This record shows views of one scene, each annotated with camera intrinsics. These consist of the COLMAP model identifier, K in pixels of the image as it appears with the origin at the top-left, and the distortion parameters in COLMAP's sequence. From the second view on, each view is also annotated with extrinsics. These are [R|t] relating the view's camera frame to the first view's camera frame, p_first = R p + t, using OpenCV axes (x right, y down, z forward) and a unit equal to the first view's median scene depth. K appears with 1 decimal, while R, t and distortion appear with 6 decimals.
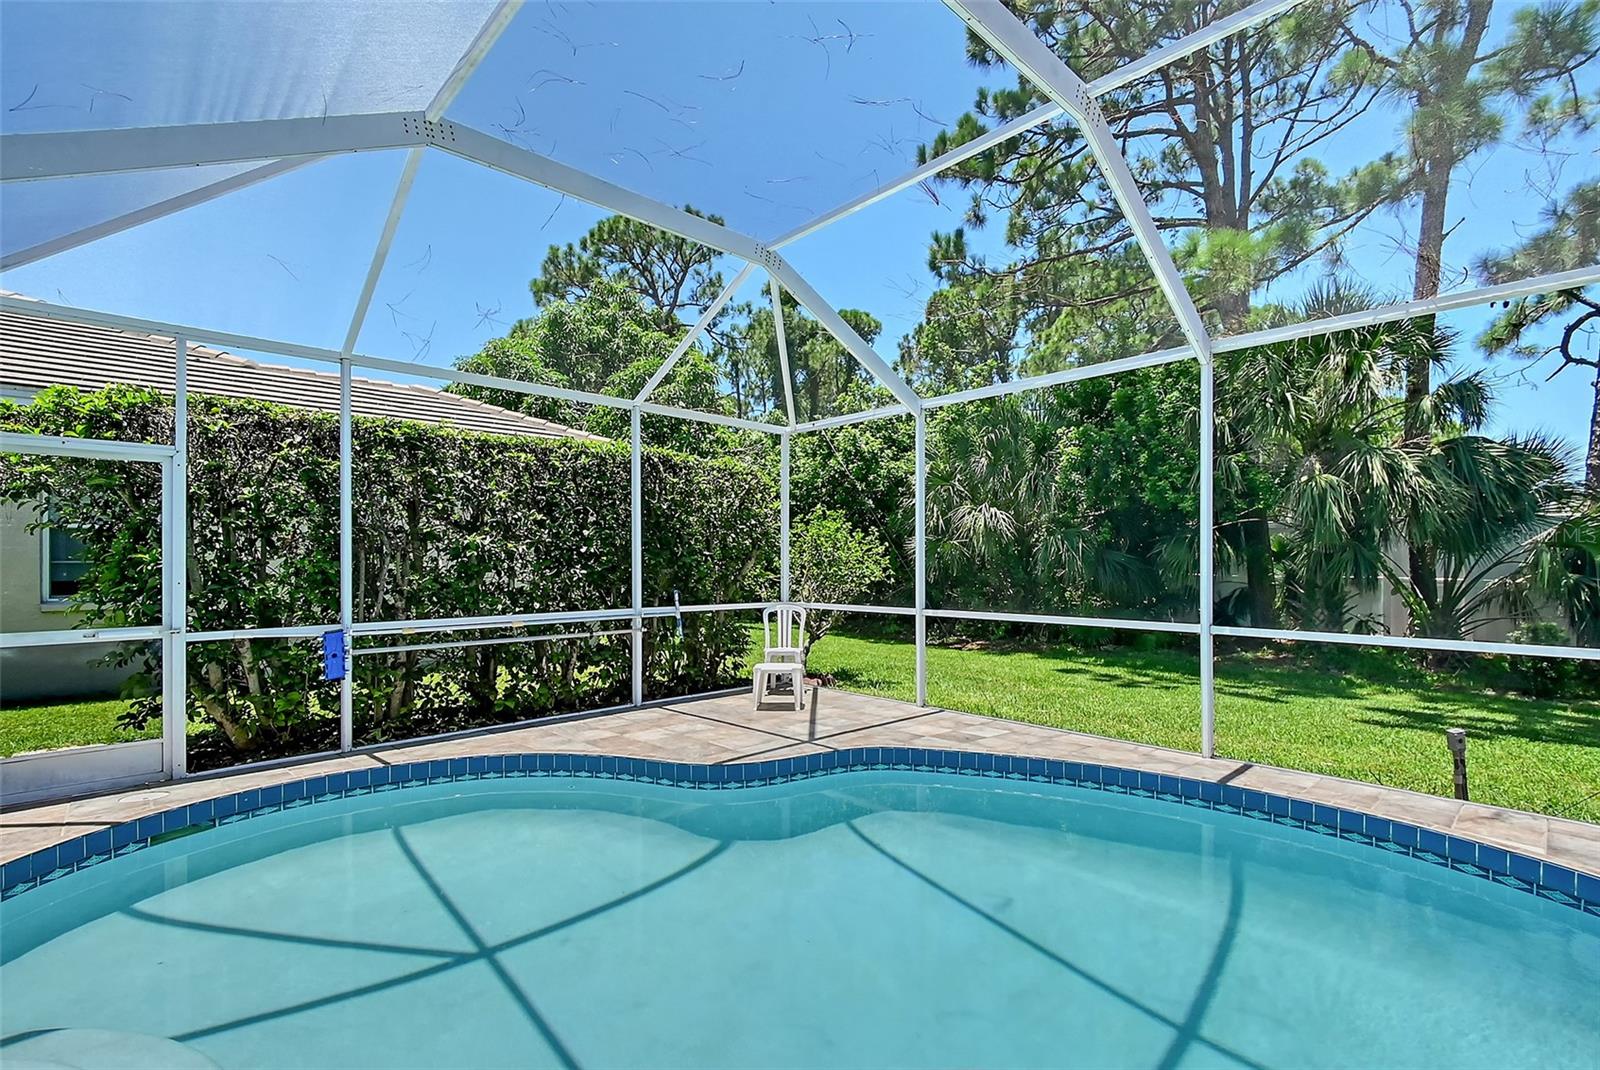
lens RADIAL K [[713.9, 0, 812.6], [0, 713.9, 560.5], [0, 0, 1]] dist [-0.001432, -0.002319]
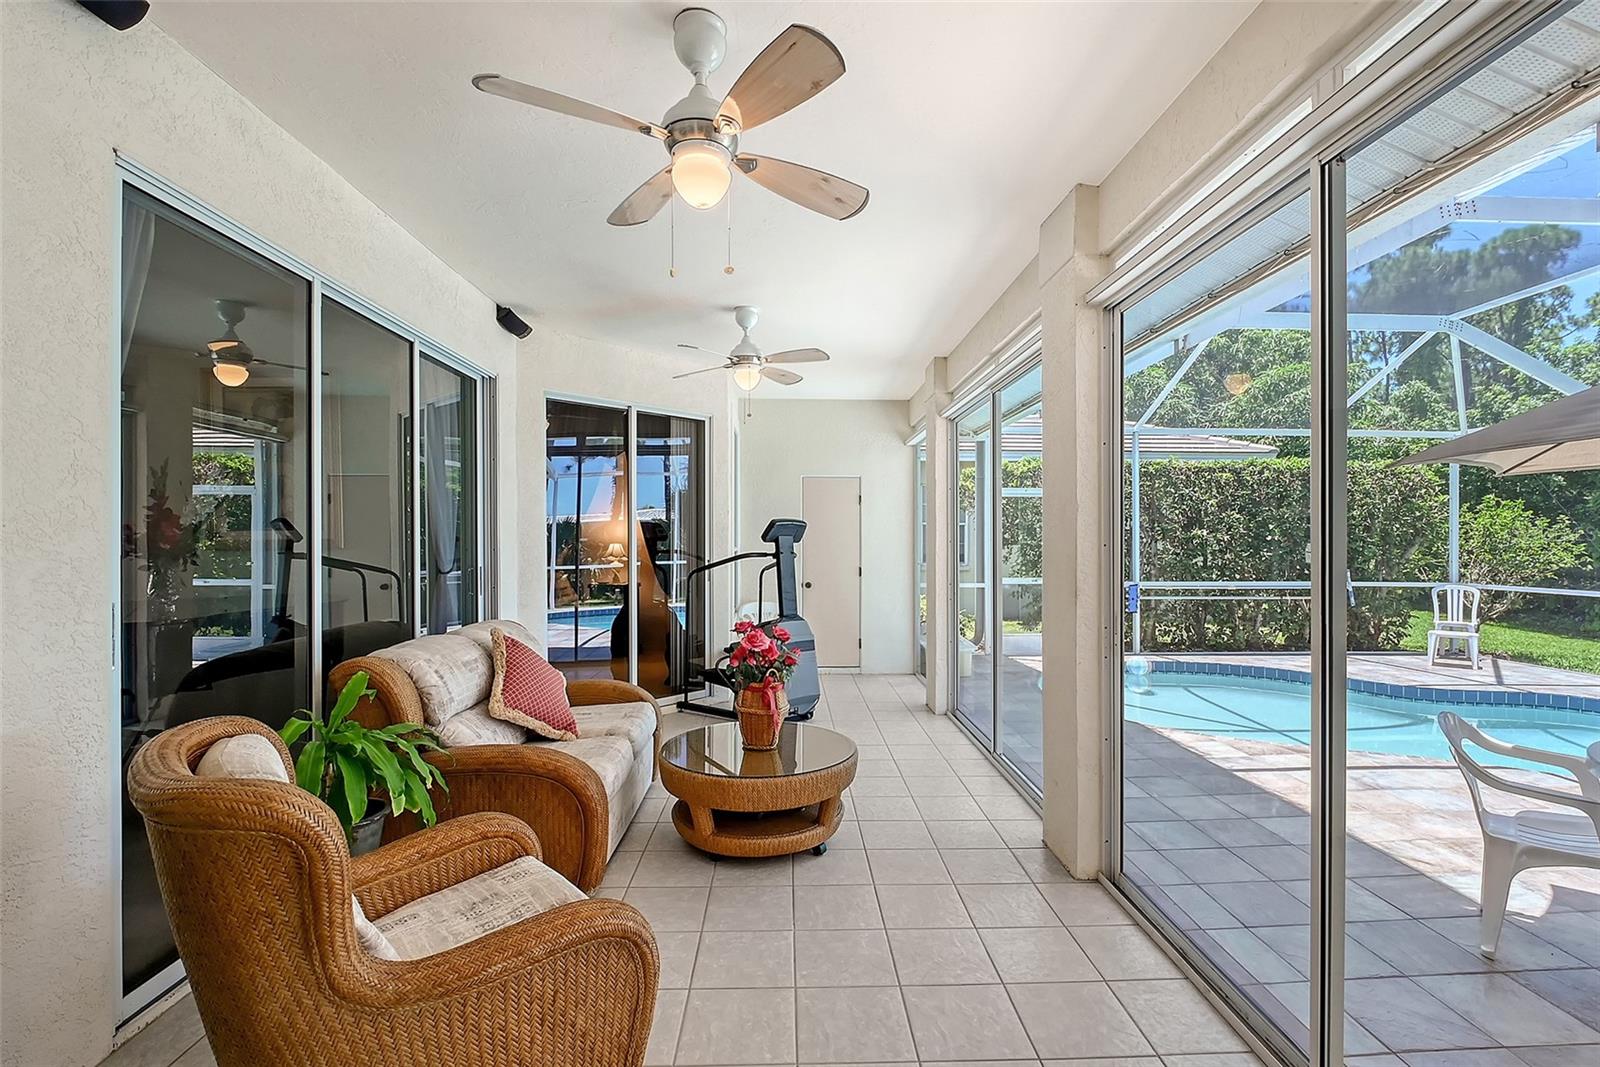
lens RADIAL K [[715.8, 0, 816.9], [0, 715.8, 535.4], [0, 0, 1]] dist [-0.001616, -0.000681]
pose [[0.752435, 0.007250, -0.658626, -0.054713], [-0.003522, 0.999969, 0.006984, -0.024269], [0.658657, -0.002935, 0.752438, -0.573645]]
